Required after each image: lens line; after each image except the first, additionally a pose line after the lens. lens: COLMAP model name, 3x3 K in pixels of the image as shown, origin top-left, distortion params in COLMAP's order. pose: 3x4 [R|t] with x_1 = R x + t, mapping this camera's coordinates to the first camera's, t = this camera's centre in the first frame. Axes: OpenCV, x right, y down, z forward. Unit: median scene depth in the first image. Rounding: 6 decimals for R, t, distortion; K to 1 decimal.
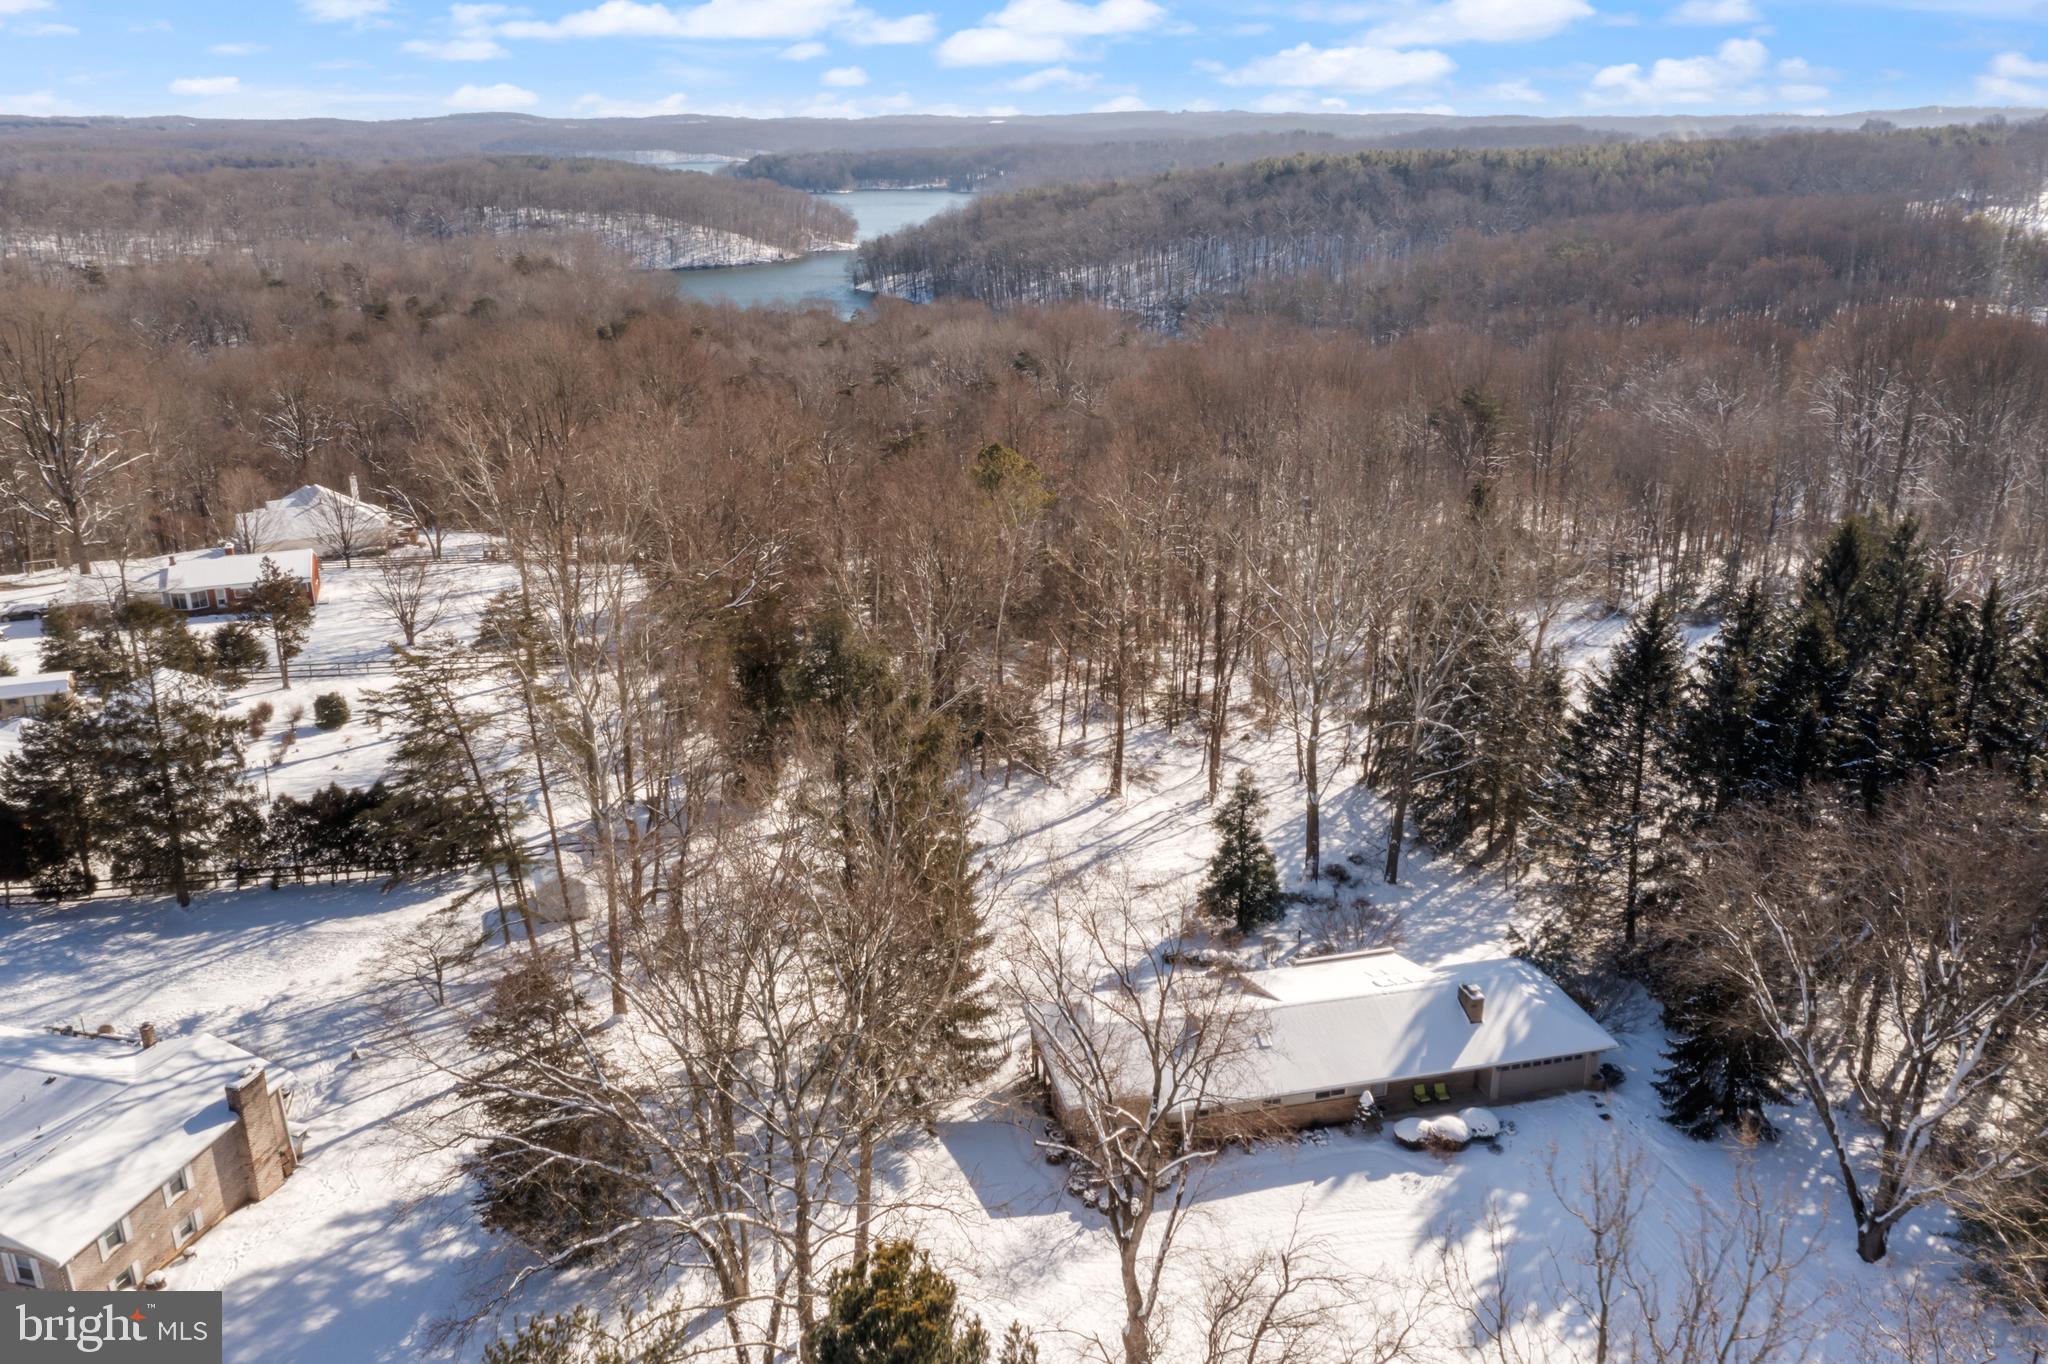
lens RADIAL K [[1715.1, 0, 1024.0], [0, 1715.1, 682.0], [0, 0, 1]] dist [-0.001566, -0.001669]
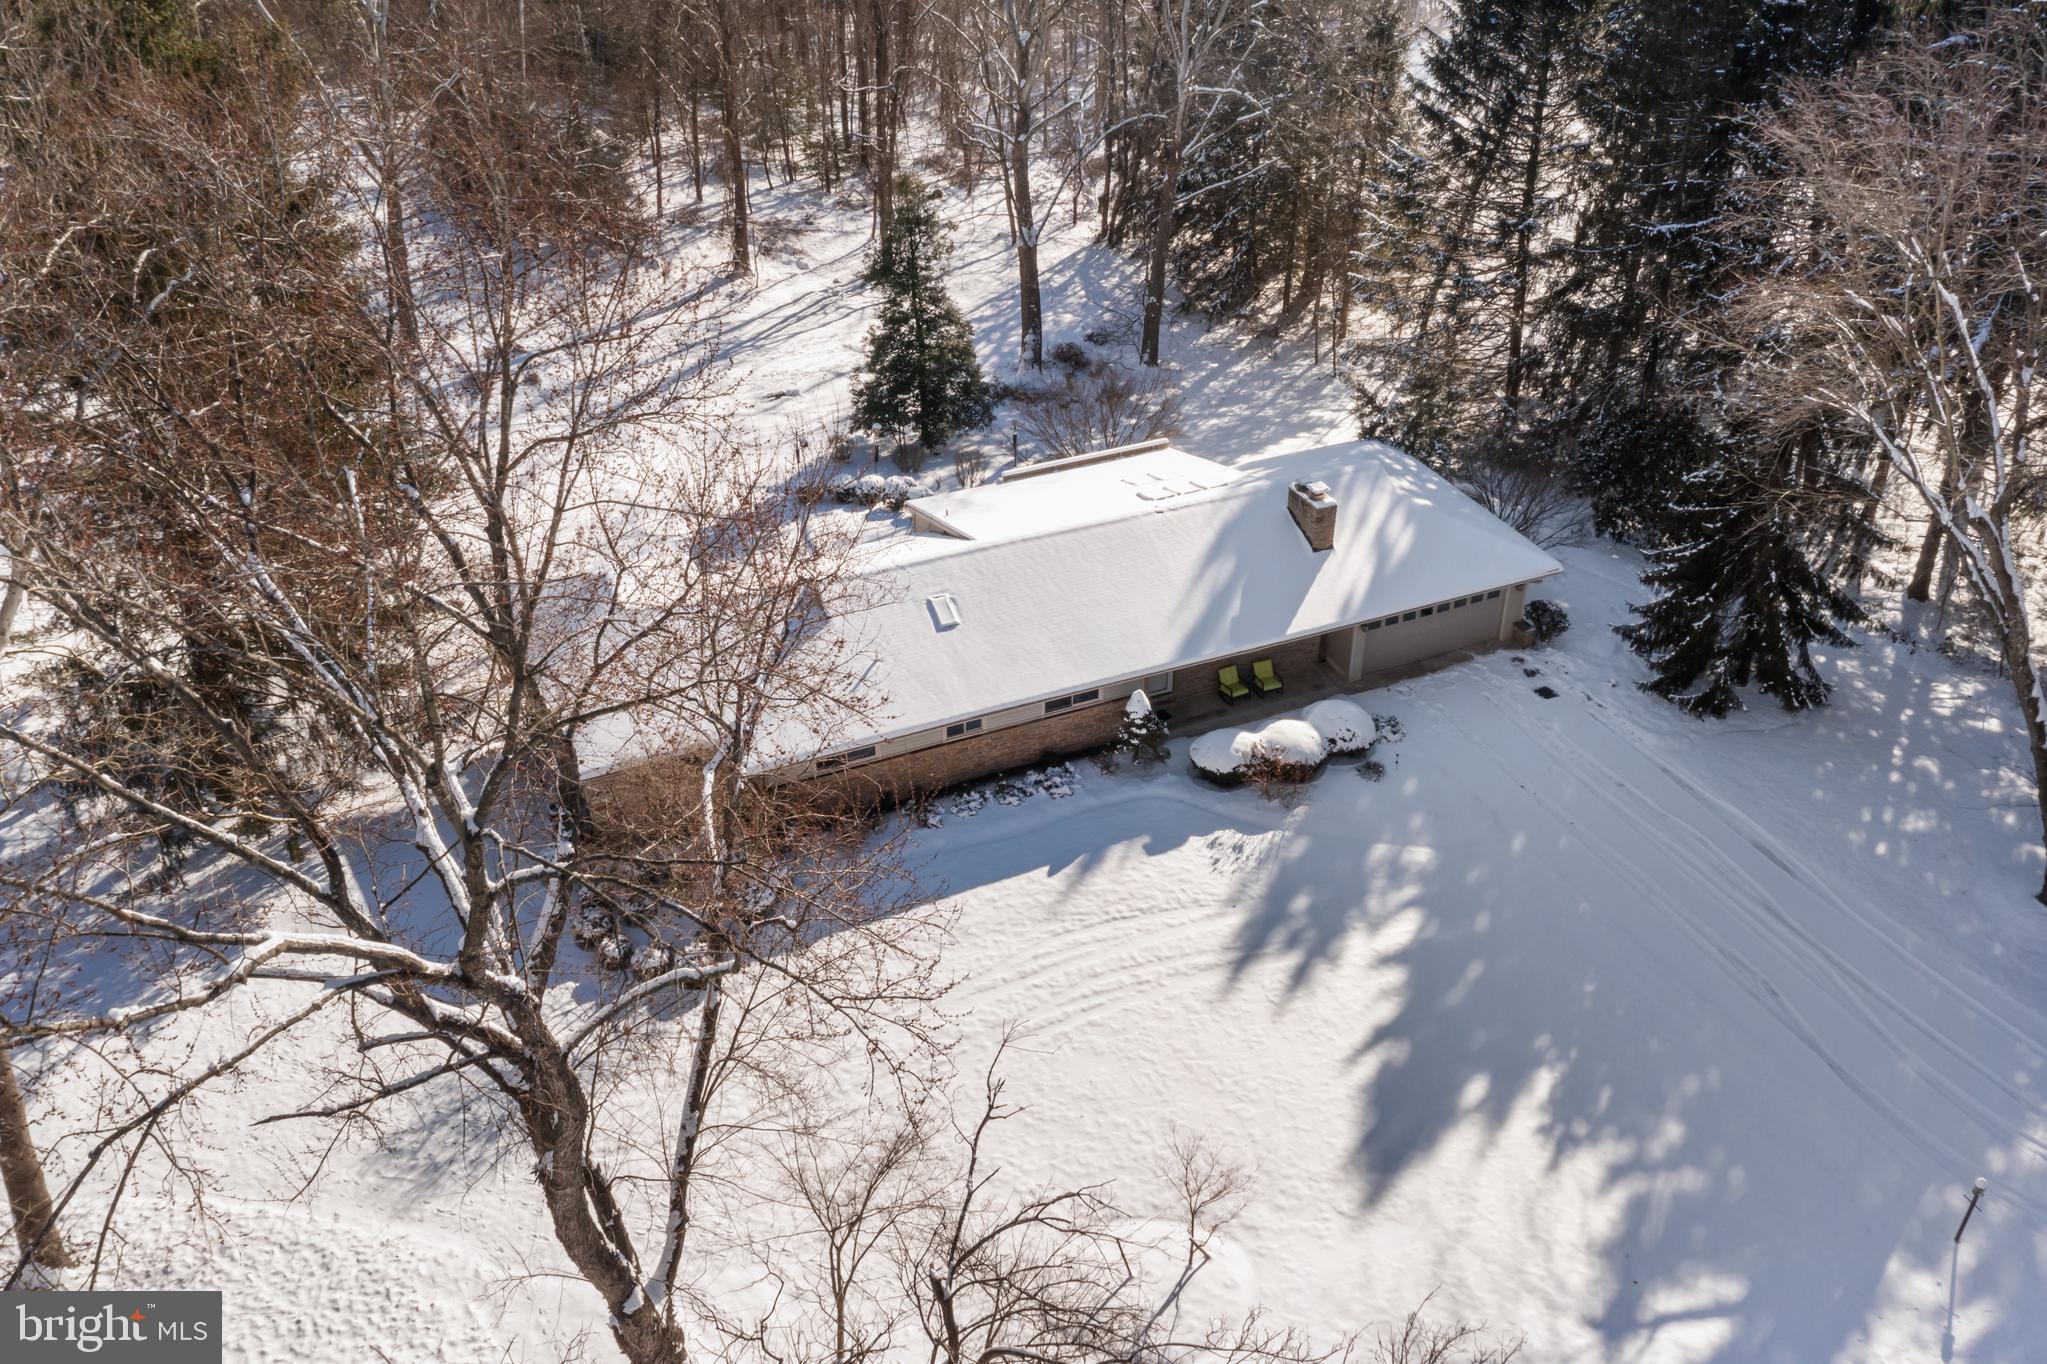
lens RADIAL K [[1681.6, 0, 1023.5], [0, 1681.6, 682.0], [0, 0, 1]] dist [-0.005204, 0.002529]
pose [[0.986460, -0.093536, 0.134710, 0.060669], [0.058079, 0.967420, 0.246425, 0.067384], [-0.153371, -0.235264, 0.959754, 0.323808]]
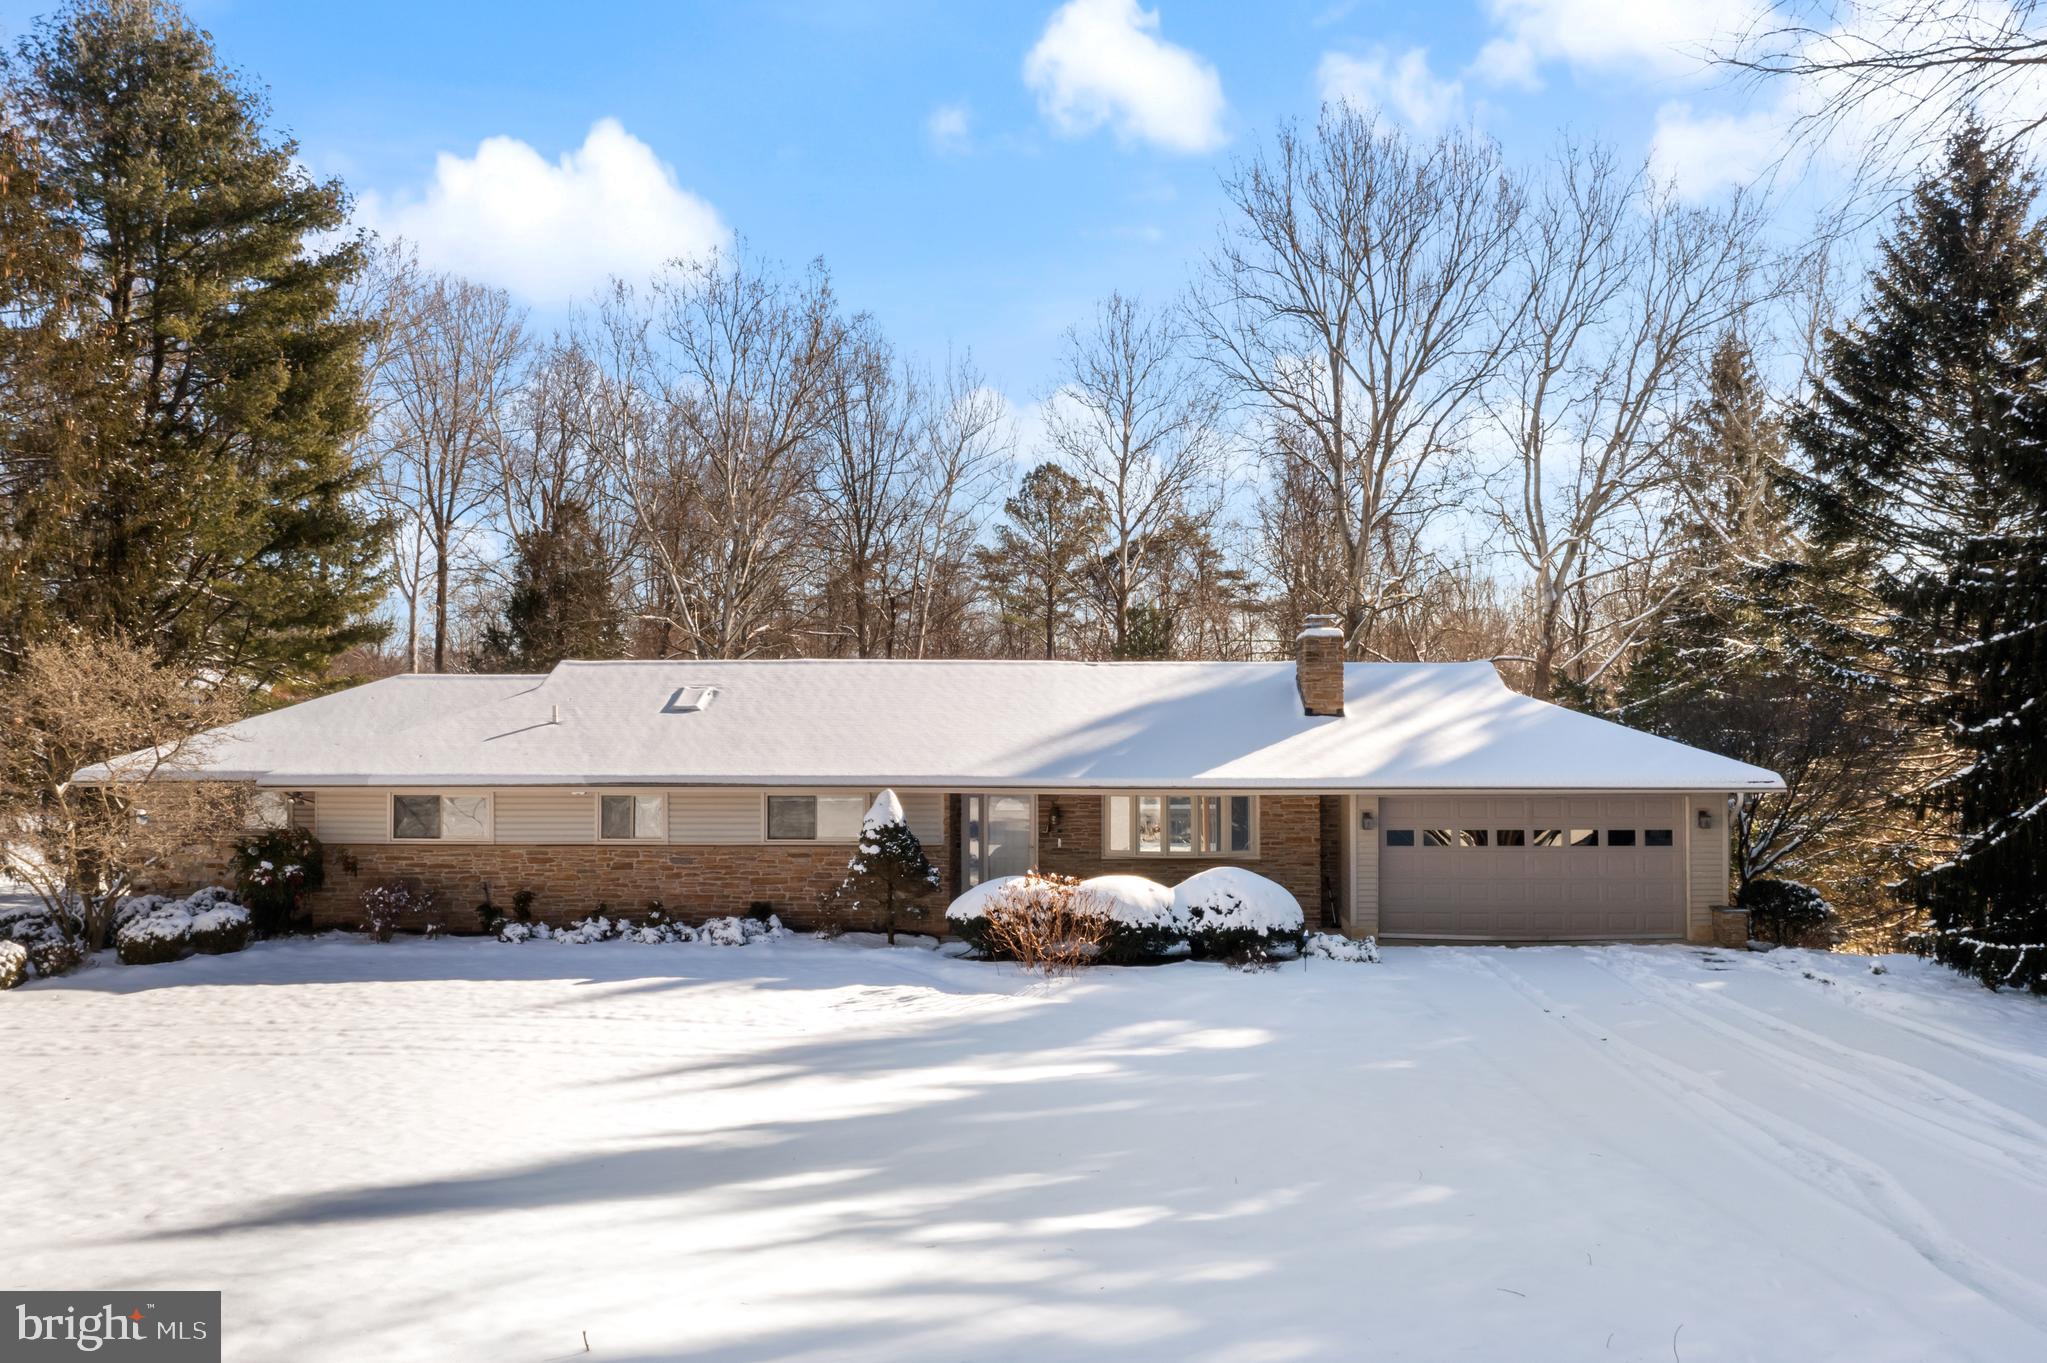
lens RADIAL K [[1681.6, 0, 1023.5], [0, 1681.6, 681.5], [0, 0, 1]] dist [-0.005204, 0.002529]
pose [[0.957290, 0.005884, -0.289068, 0.204868], [-0.106524, 0.936641, -0.333702, 0.209082], [0.268790, 0.350242, 0.897264, 0.463381]]
